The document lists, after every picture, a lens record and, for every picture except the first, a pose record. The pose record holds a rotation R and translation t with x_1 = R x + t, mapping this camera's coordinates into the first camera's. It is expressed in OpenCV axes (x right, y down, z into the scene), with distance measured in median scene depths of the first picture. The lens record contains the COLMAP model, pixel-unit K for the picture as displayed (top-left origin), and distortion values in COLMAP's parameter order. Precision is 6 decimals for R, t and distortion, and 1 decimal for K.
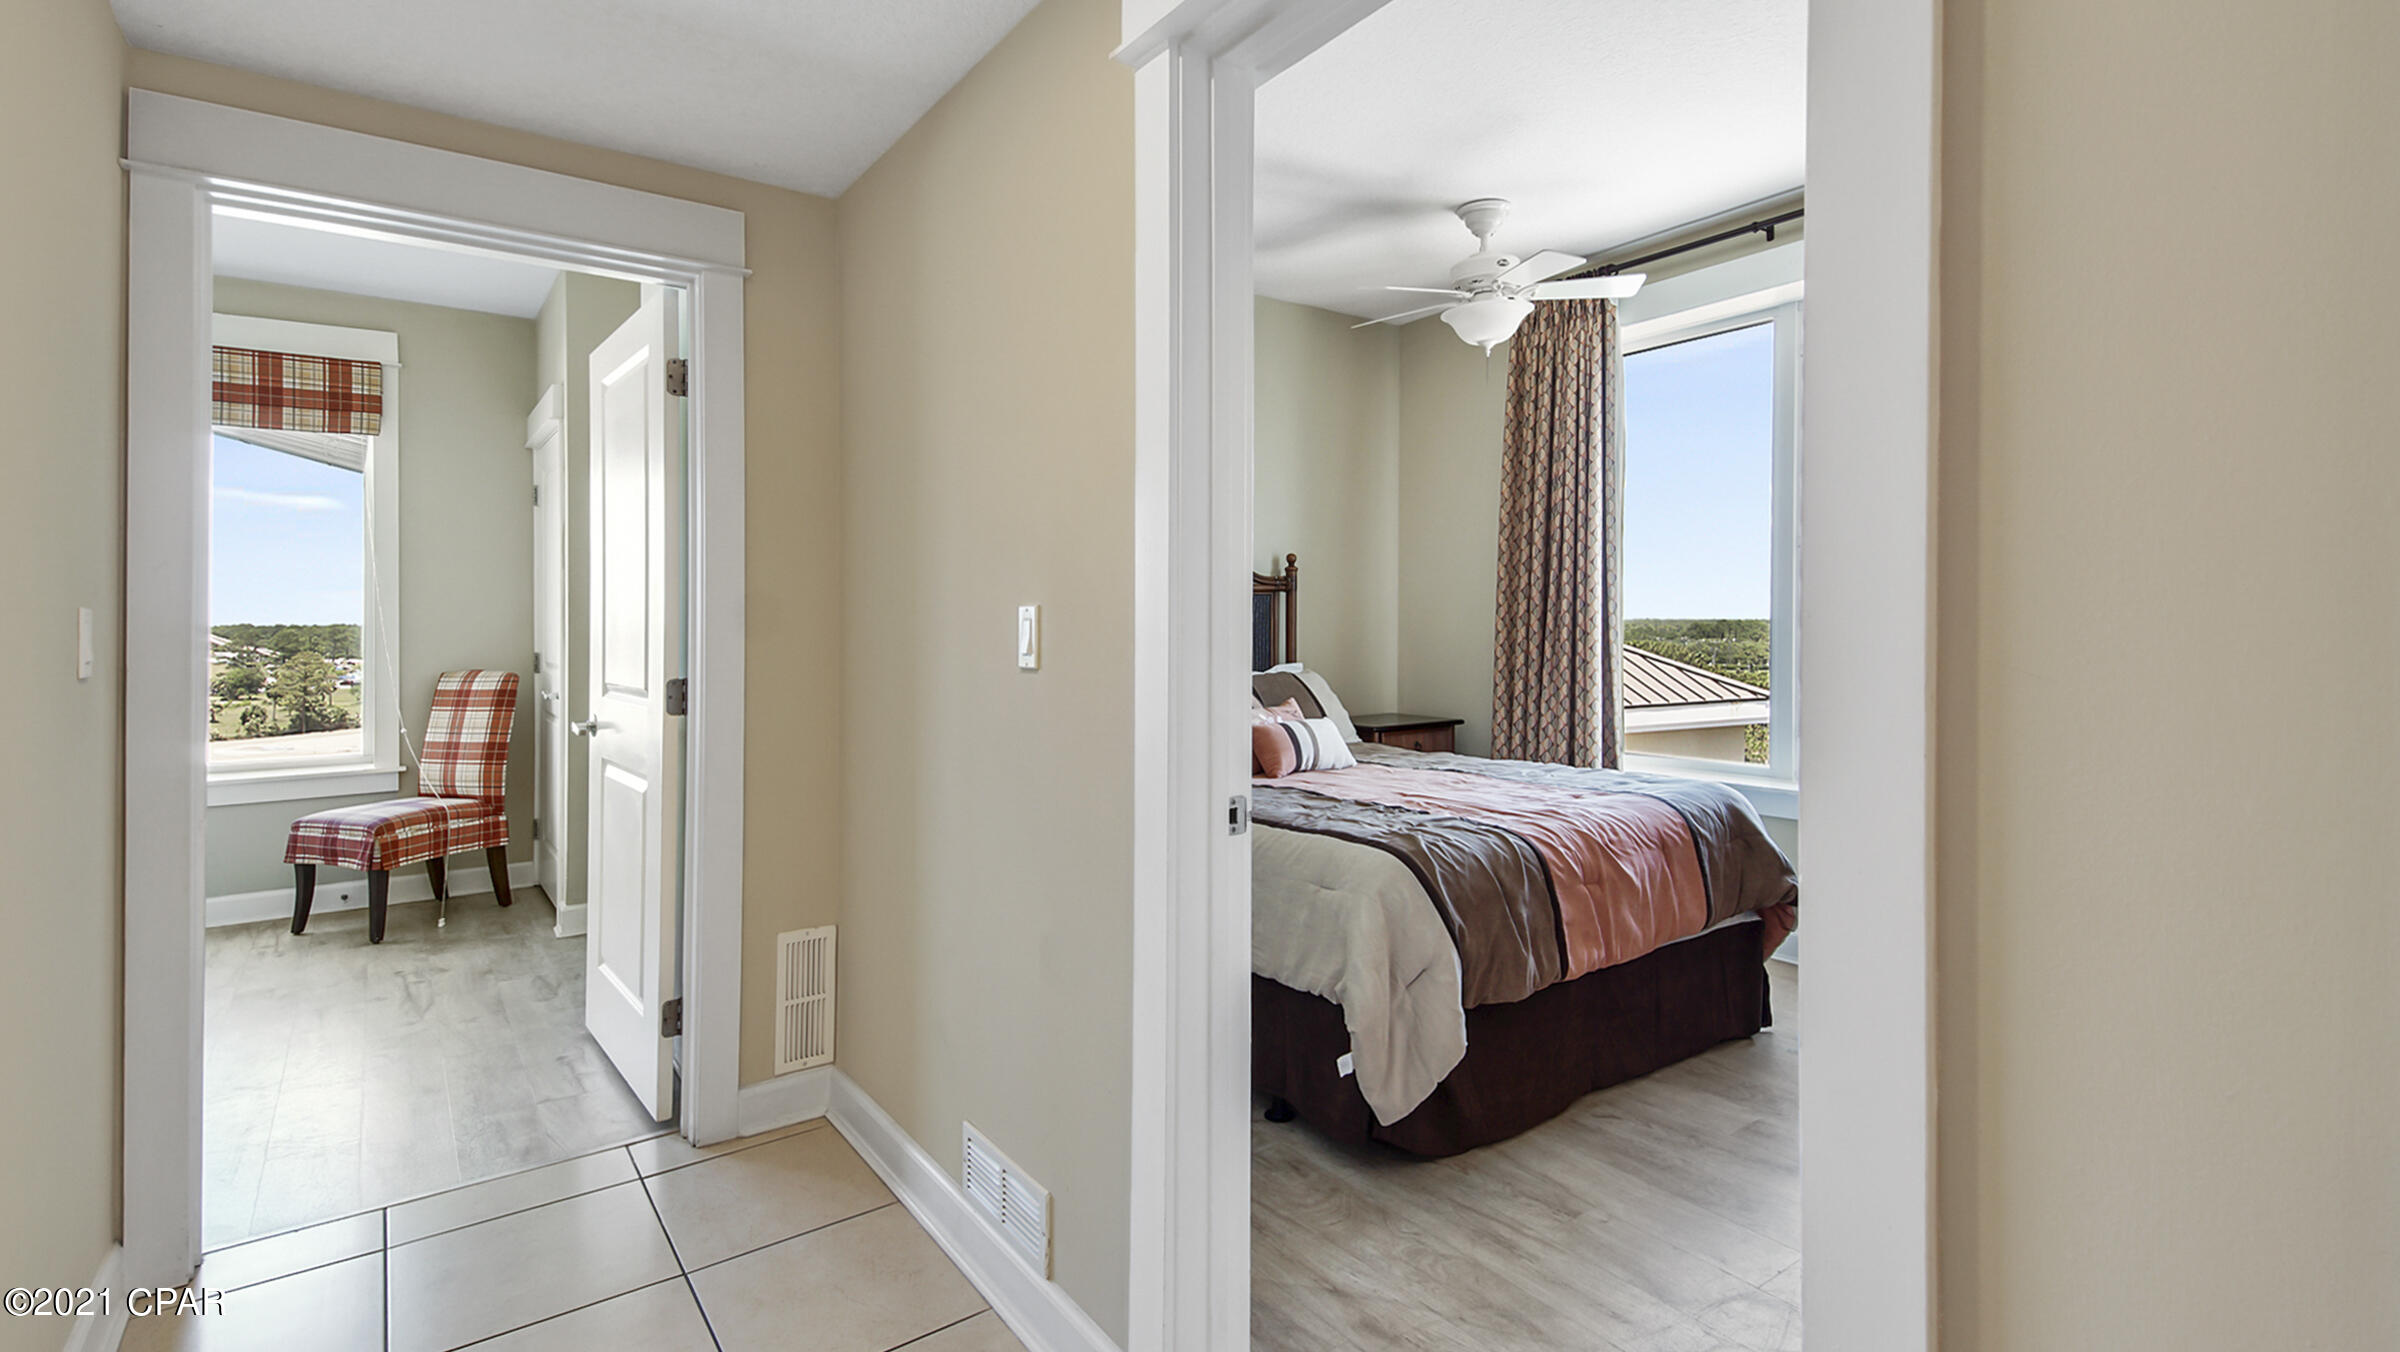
lens RADIAL K [[1096.7, 0, 1247.3], [0, 1096.7, 610.5], [0, 0, 1]] dist [0.038485, -0.014894]
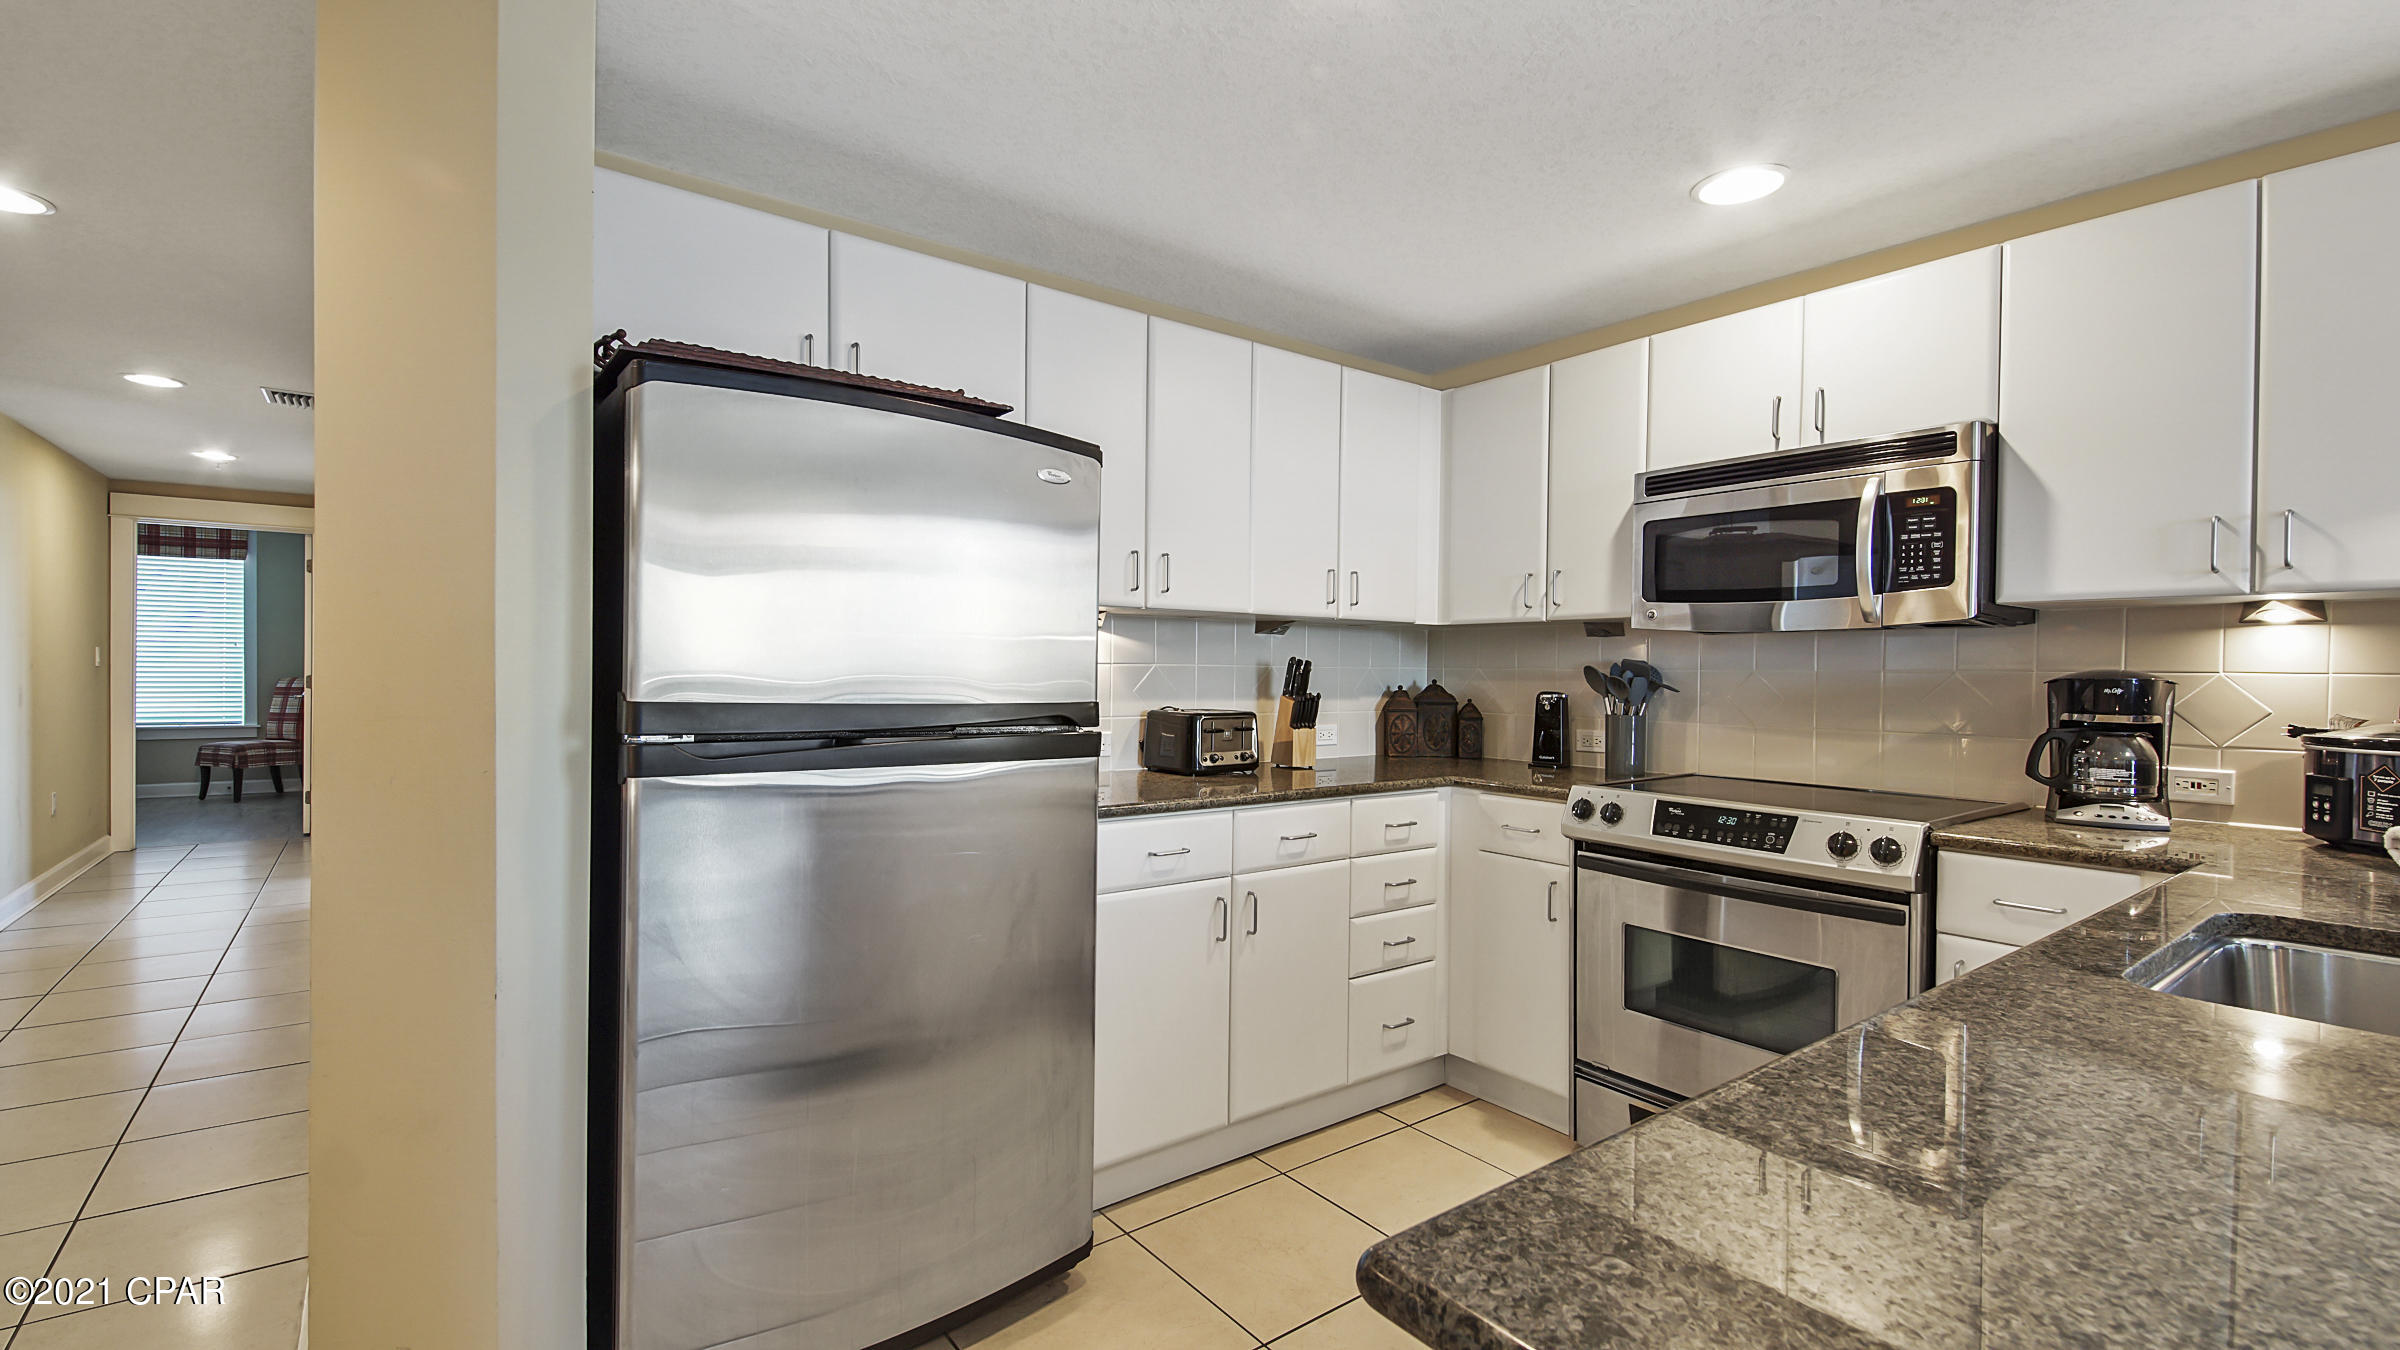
lens RADIAL K [[1035.2, 0, 1200.6], [0, 1035.2, 680.3], [0, 0, 1]] dist [0.037259, -0.021445]
pose [[0.999772, 0.021225, 0.002510, 0.969095], [-0.021258, 0.999673, 0.014205, -0.000692], [-0.002208, -0.014255, 0.999896, -0.925544]]
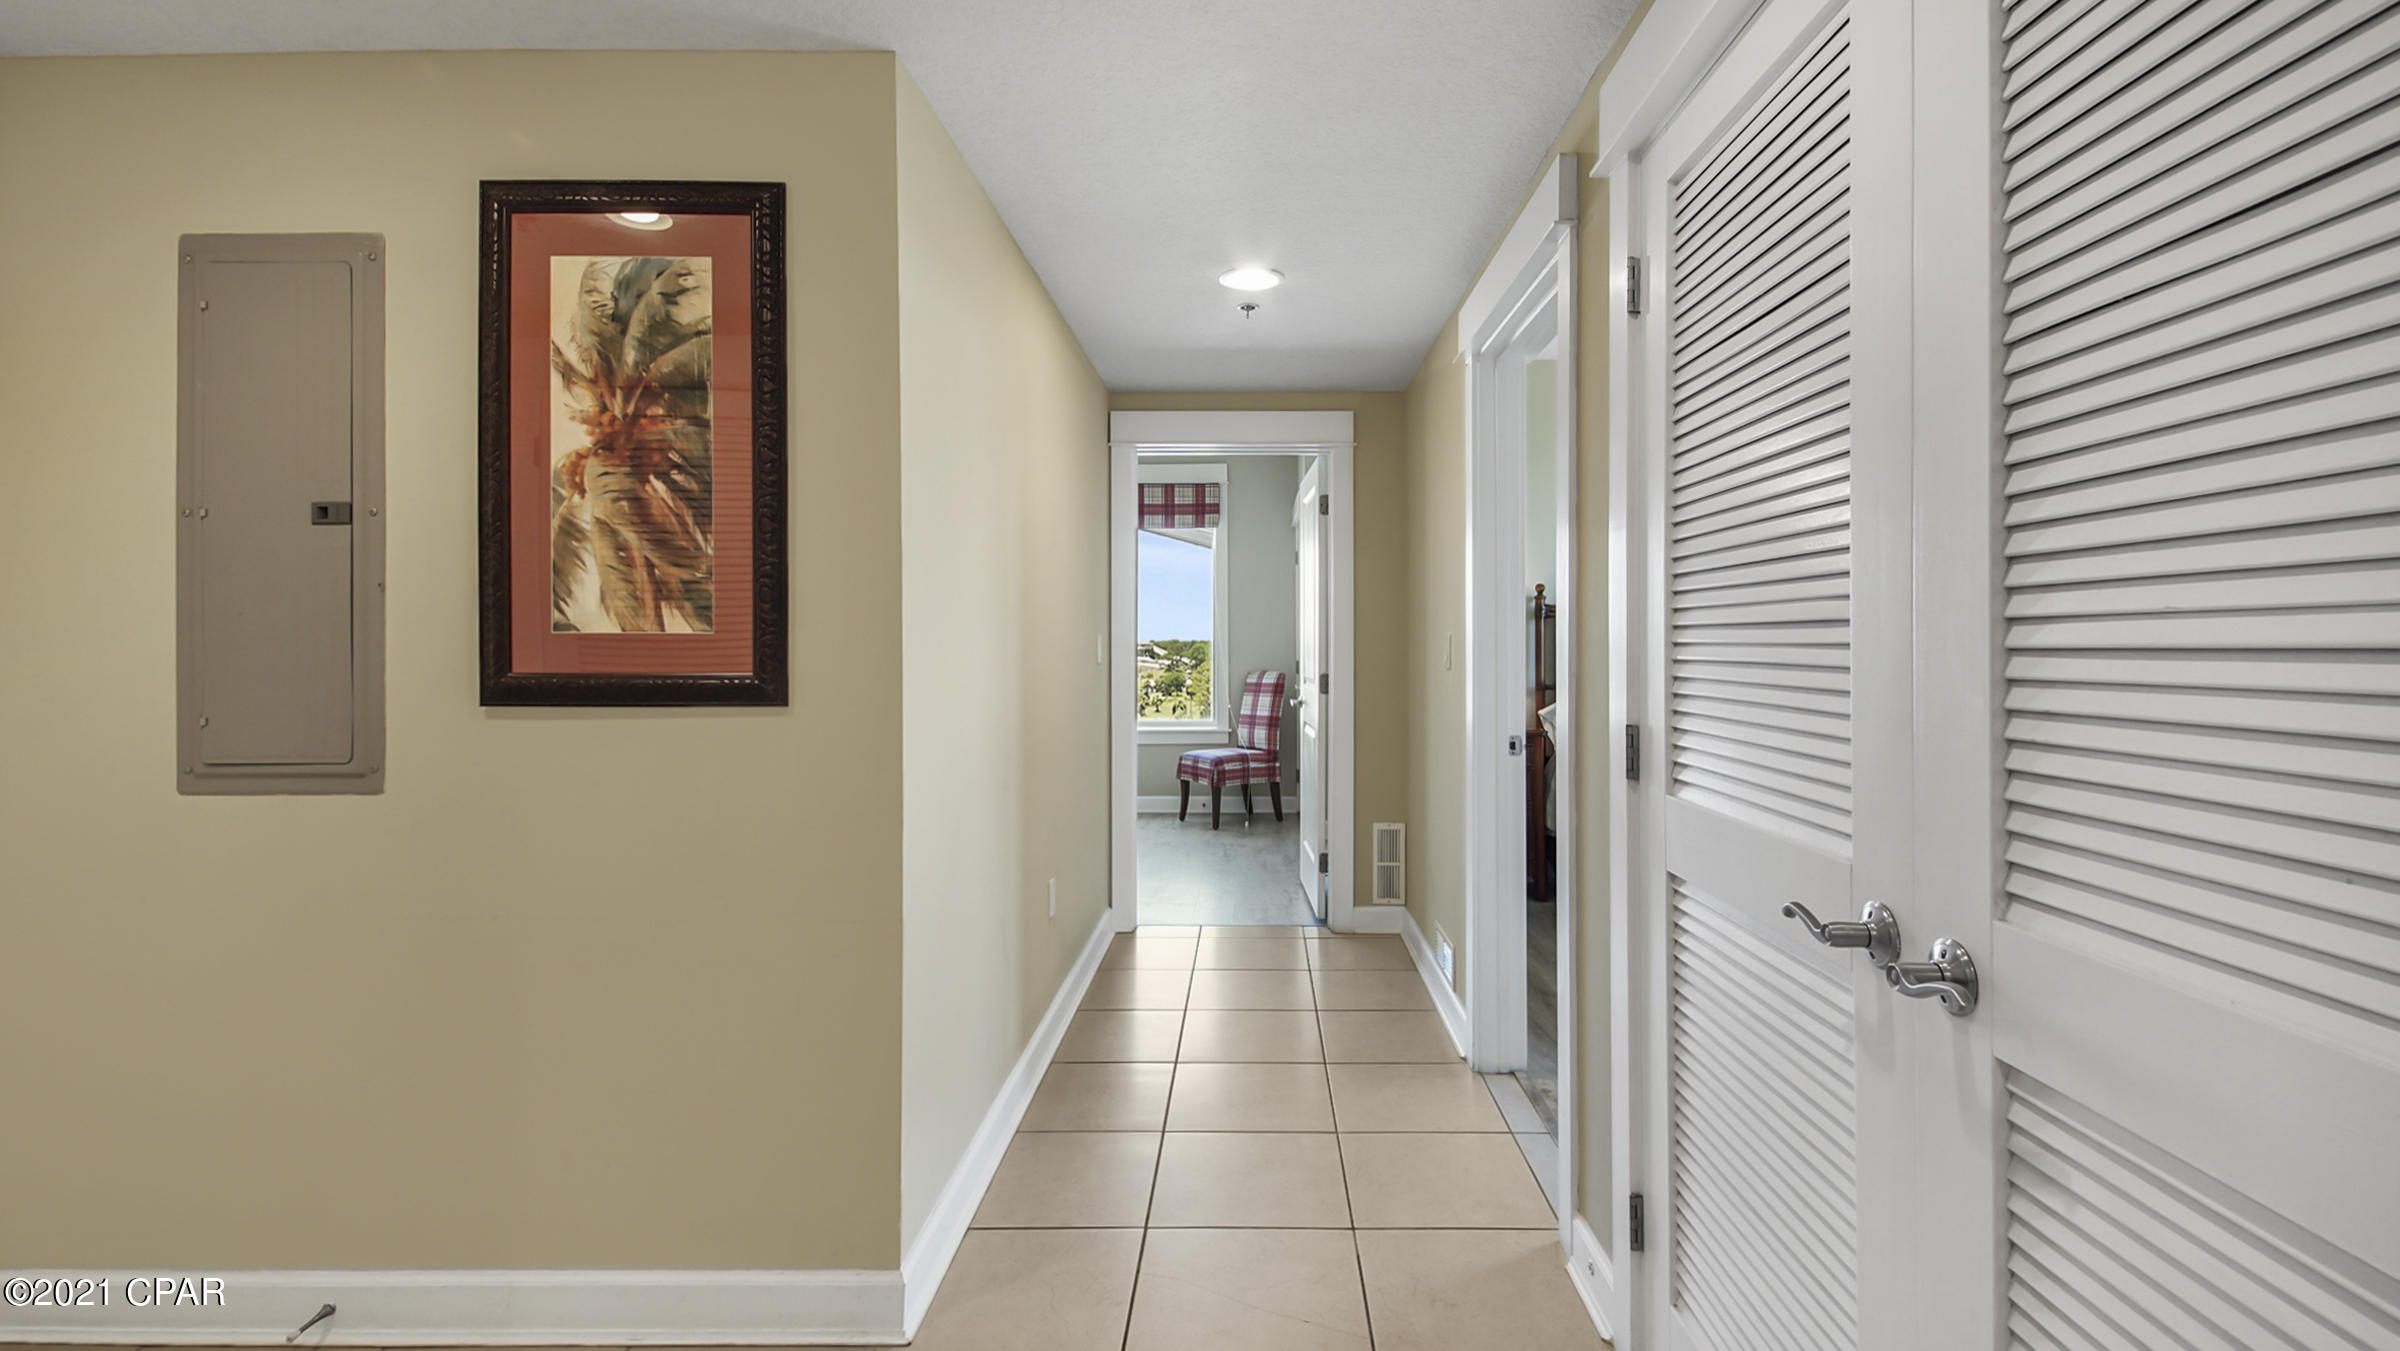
lens RADIAL K [[1098.9, 0, 1228.6], [0, 1098.9, 642.7], [0, 0, 1]] dist [0.043709, -0.027160]
pose [[0.777414, 0.004693, -0.628972, 0.270647], [0.003390, 0.999926, 0.011651, -0.005160], [0.628980, -0.011189, 0.777341, -0.267718]]
